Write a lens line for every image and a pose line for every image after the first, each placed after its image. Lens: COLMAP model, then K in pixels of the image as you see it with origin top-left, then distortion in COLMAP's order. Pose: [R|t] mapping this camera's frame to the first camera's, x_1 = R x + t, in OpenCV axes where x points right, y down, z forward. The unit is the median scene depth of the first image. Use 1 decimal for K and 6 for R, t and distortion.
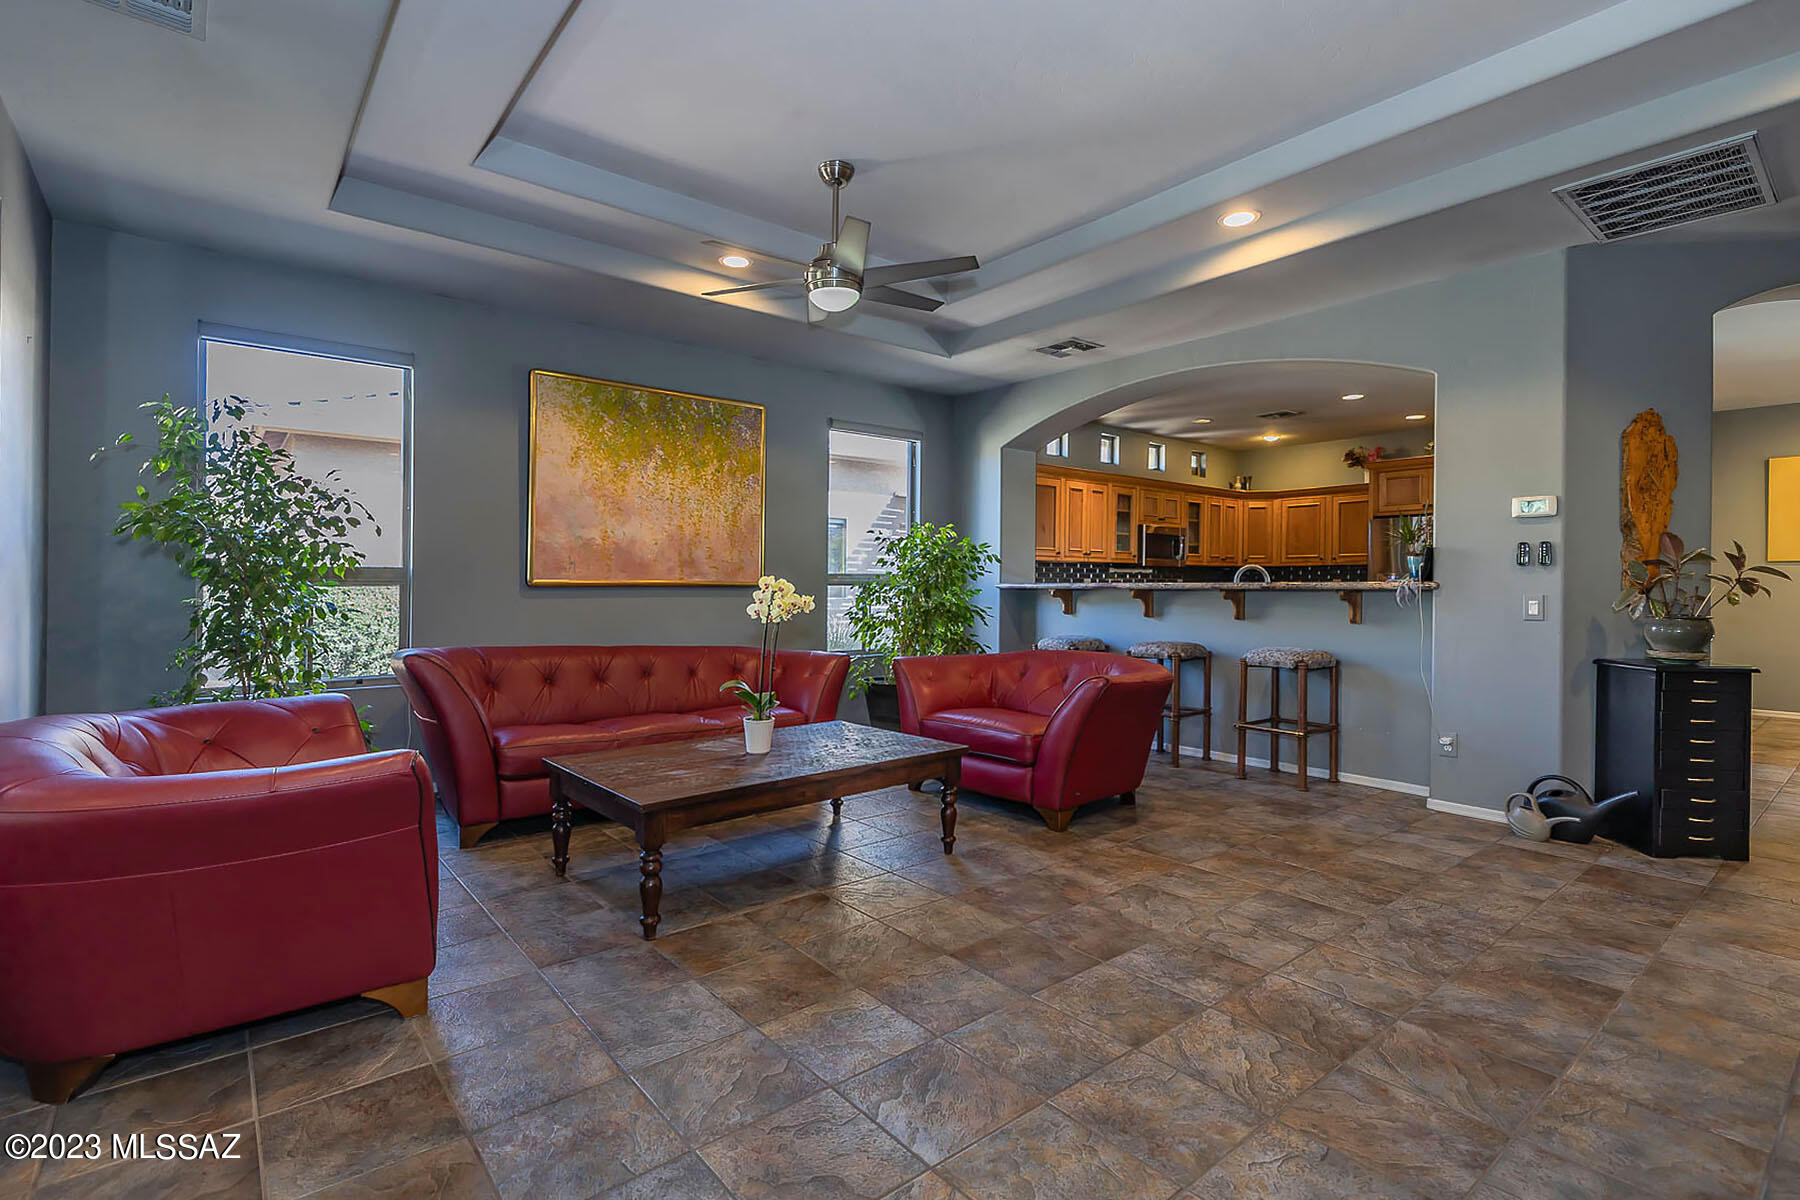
lens RADIAL K [[861.6, 0, 863.5], [0, 861.6, 541.5], [0, 0, 1]] dist [-0.001613, -0.000218]
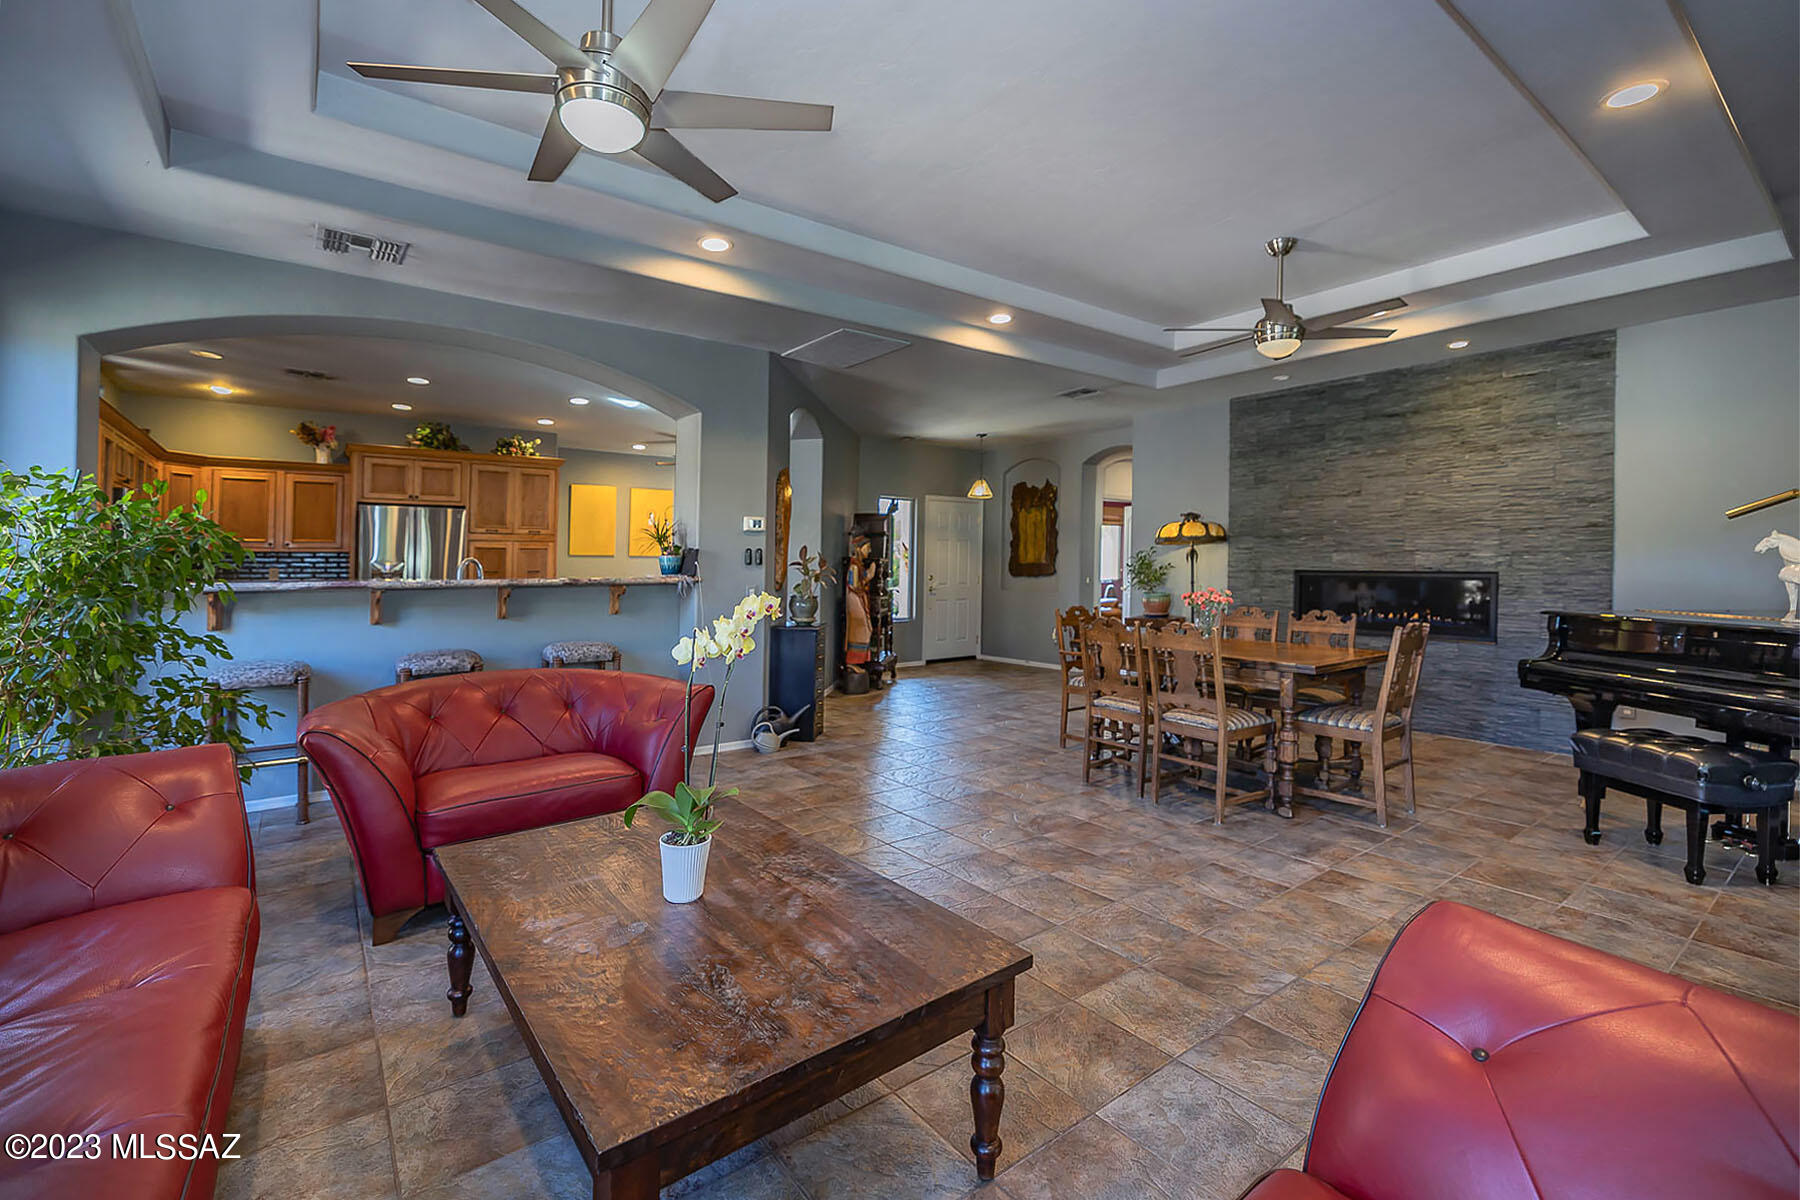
lens RADIAL K [[861.6, 0, 863.5], [0, 861.6, 541.5], [0, 0, 1]] dist [-0.001613, -0.000218]
pose [[-0.026596, 0.022890, 0.999384, -0.996153], [-0.053206, 0.998288, -0.024281, 0.020582], [-0.998229, -0.053819, -0.025332, 1.271880]]
